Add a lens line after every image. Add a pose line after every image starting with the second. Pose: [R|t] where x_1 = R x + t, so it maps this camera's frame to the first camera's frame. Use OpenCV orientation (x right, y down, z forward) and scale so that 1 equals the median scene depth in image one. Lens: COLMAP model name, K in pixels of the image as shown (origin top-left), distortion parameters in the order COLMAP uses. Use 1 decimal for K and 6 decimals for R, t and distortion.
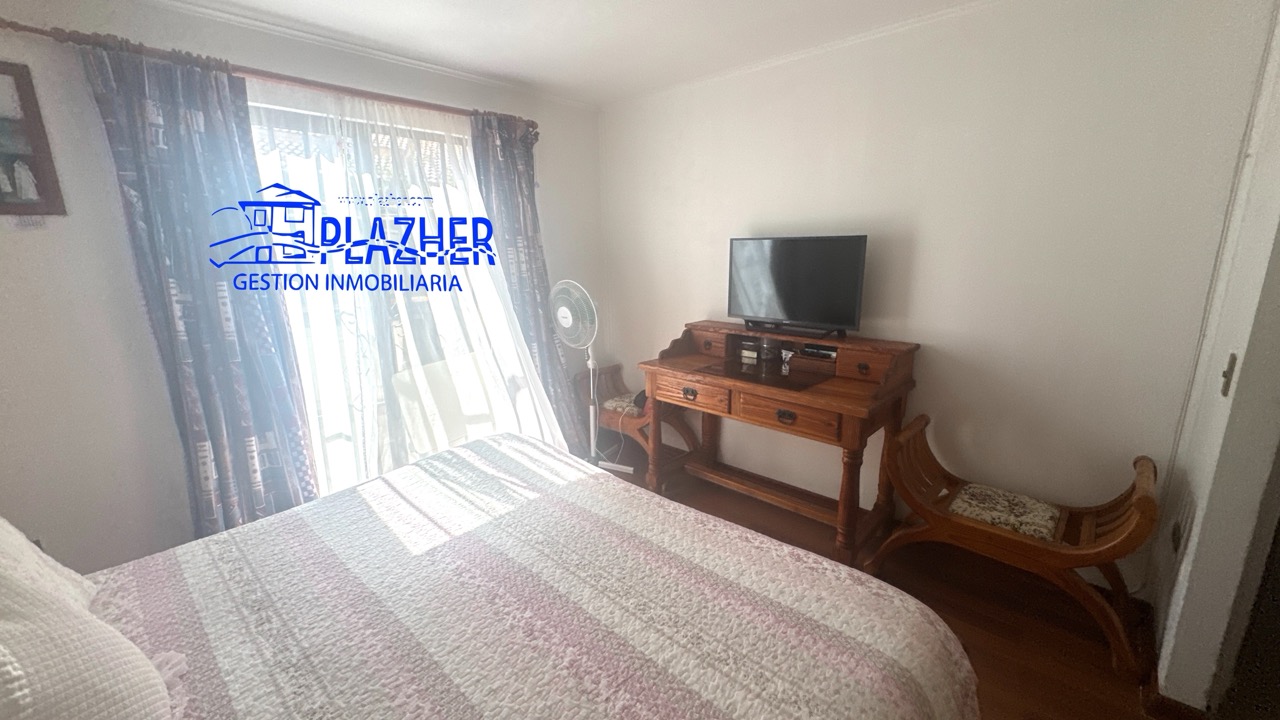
lens RADIAL K [[512.7, 0, 641.9], [0, 512.7, 357.5], [0, 0, 1]] dist [-0.004620, 0.000555]
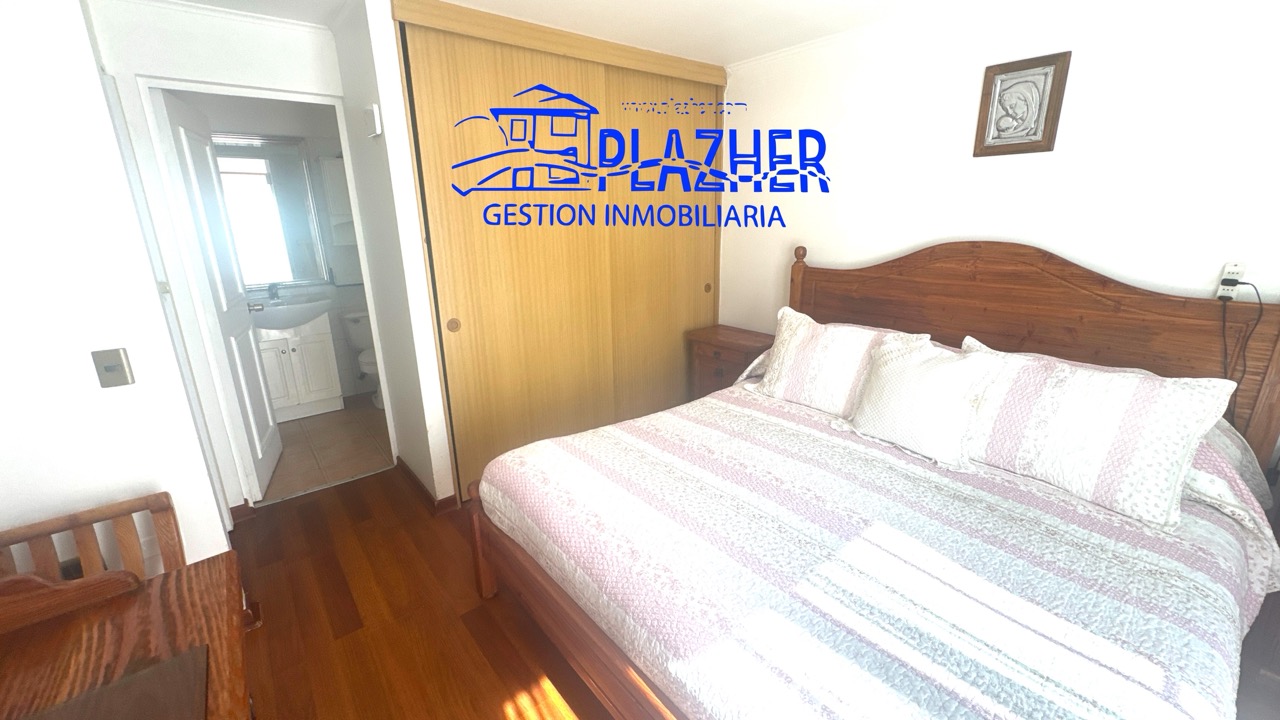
lens RADIAL K [[512.7, 0, 640.3], [0, 512.7, 362.3], [0, 0, 1]] dist [-0.004620, 0.000555]
pose [[-0.989136, -0.014768, 0.146257, -0.073231], [0.057053, 0.878381, 0.474544, -0.303839], [-0.135477, 0.477733, -0.867996, 1.293442]]
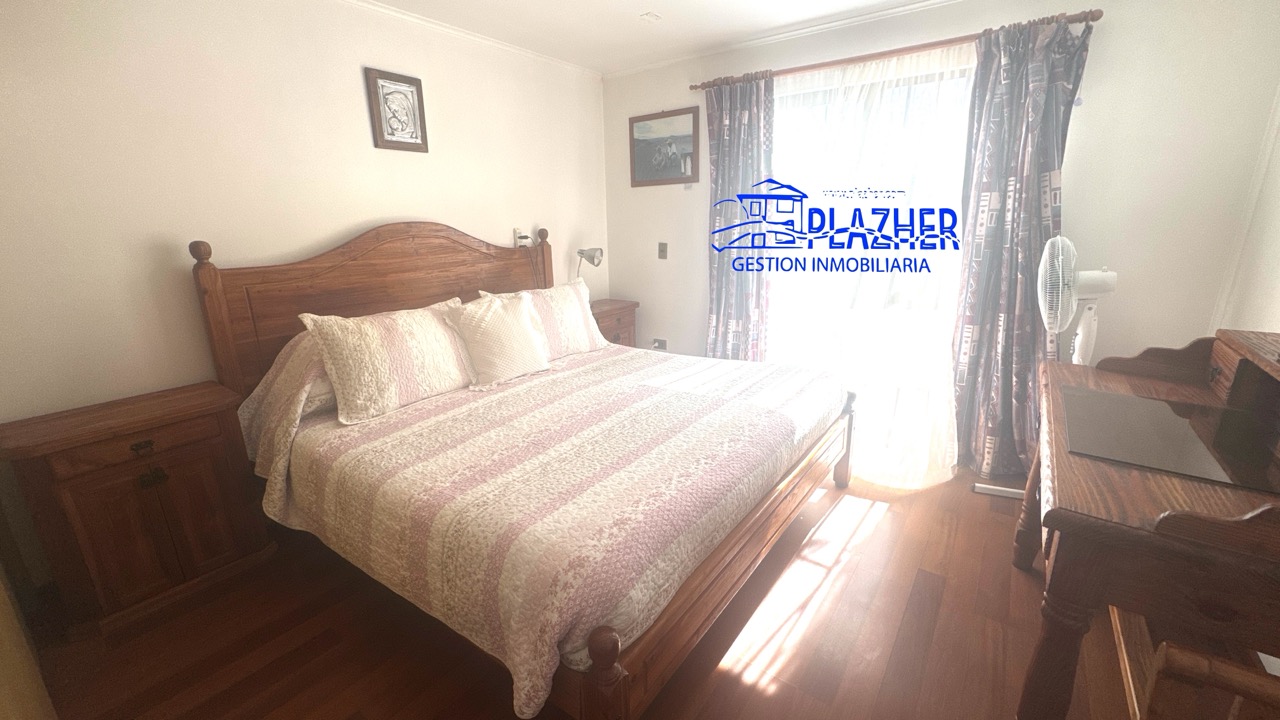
lens RADIAL K [[512.7, 0, 638.0], [0, 512.7, 360.4], [0, 0, 1]] dist [-0.004620, 0.000555]
pose [[0.108090, 0.278498, -0.954335, 0.799540], [-0.198501, 0.946675, 0.253780, -0.075503], [0.974122, 0.162005, 0.157608, 0.512682]]
